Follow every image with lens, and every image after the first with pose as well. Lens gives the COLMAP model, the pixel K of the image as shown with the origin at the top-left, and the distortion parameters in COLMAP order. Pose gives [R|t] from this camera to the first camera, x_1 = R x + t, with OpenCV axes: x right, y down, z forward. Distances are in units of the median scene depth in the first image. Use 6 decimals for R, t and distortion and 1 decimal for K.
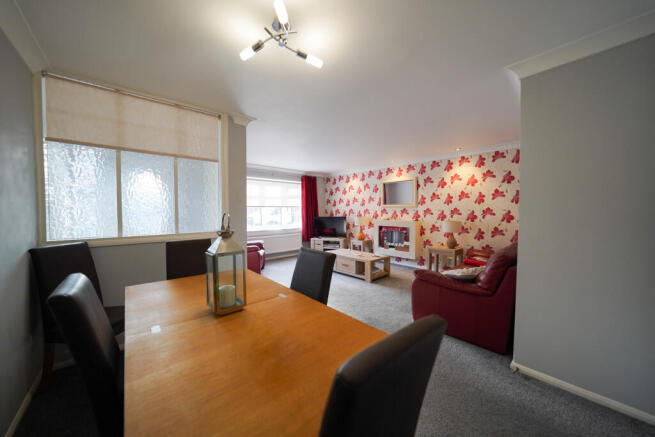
lens RADIAL K [[231.6, 0, 328.1], [0, 231.6, 213.0], [0, 0, 1]] dist [-0.019559, 0.000421]
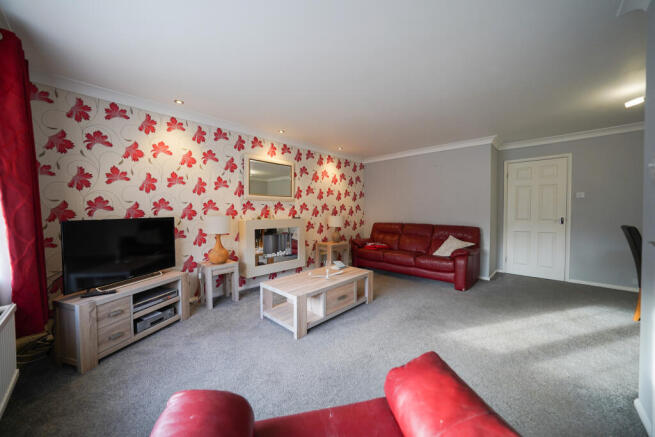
lens RADIAL K [[231.6, 0, 325.0], [0, 231.6, 220.4], [0, 0, 1]] dist [-0.019559, 0.000421]
pose [[-0.064350, -0.045313, 0.996898, -0.438278], [0.006177, 0.998931, 0.045804, 0.005421], [-0.997908, 0.009105, -0.064002, 0.959083]]
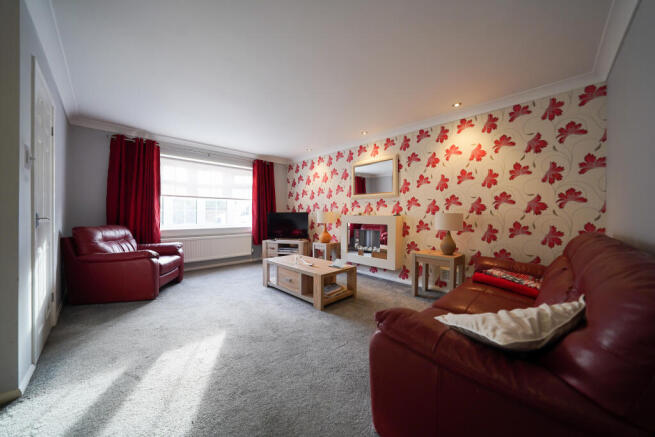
lens RADIAL K [[231.6, 0, 322.8], [0, 231.6, 212.3], [0, 0, 1]] dist [-0.019559, 0.000421]
pose [[0.999706, 0.004864, 0.023773, 0.137214], [-0.004368, 0.999773, -0.020873, 0.040381], [-0.023869, 0.020763, 0.999499, 0.295985]]
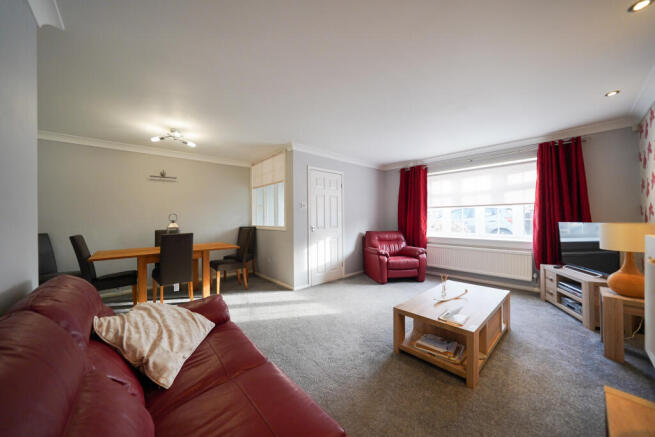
lens RADIAL K [[231.6, 0, 331.5], [0, 231.6, 215.6], [0, 0, 1]] dist [-0.019559, 0.000421]
pose [[0.007346, -0.007409, -0.999946, 0.553744], [-0.000405, 0.999972, -0.007412, 0.007102], [0.999973, 0.000459, 0.007342, 0.687056]]
